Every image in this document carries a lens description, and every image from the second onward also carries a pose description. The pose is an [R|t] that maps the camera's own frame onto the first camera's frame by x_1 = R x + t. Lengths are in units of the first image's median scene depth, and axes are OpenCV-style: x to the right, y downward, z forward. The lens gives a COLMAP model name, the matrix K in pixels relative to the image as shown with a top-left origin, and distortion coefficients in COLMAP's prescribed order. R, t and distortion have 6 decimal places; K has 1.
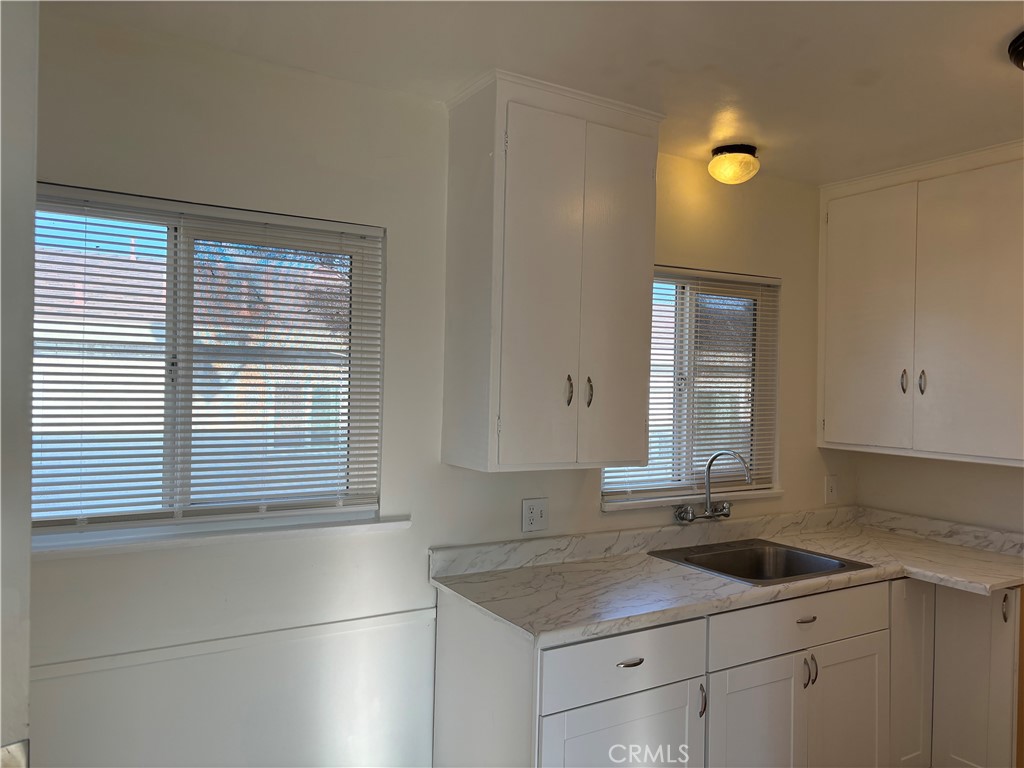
lens RADIAL K [[771.0, 0, 514.1], [0, 771.0, 382.6], [0, 0, 1]] dist [0.023241, -0.021200]
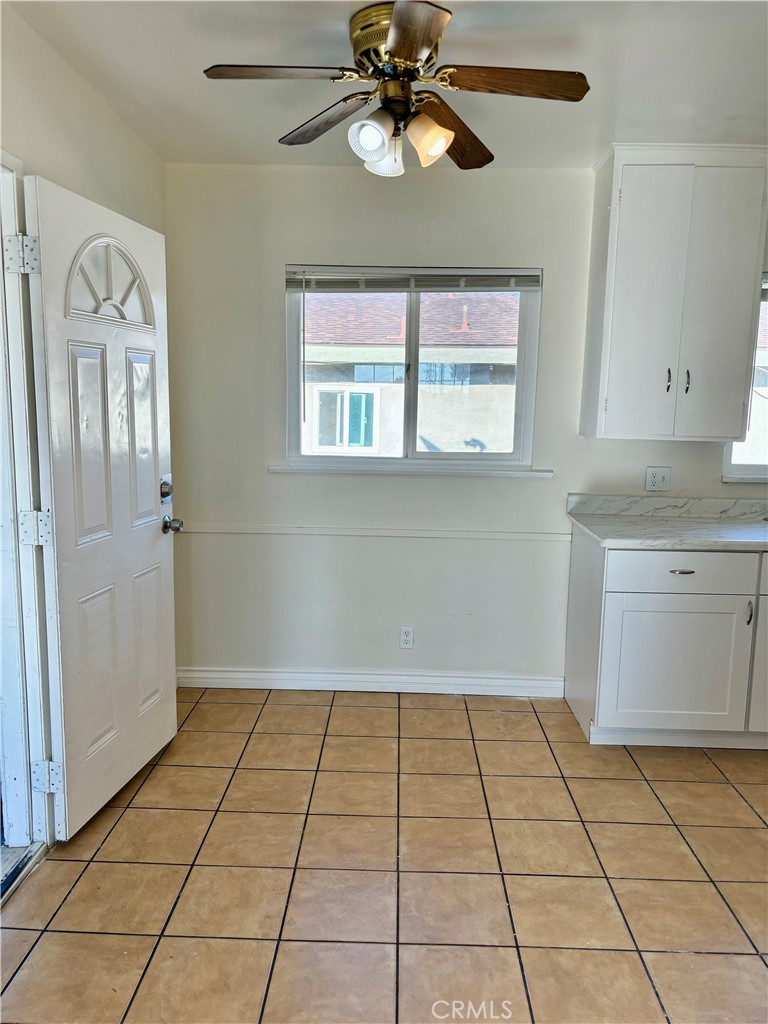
lens RADIAL K [[771.0, 0, 382.6], [0, 771.0, 511.8], [0, 0, 1]] dist [0.023241, -0.021200]
pose [[0.841040, 0.078913, -0.535187, 0.389251], [-0.005696, 0.990540, 0.137103, 0.054485], [0.540943, -0.112261, 0.833533, -0.417605]]
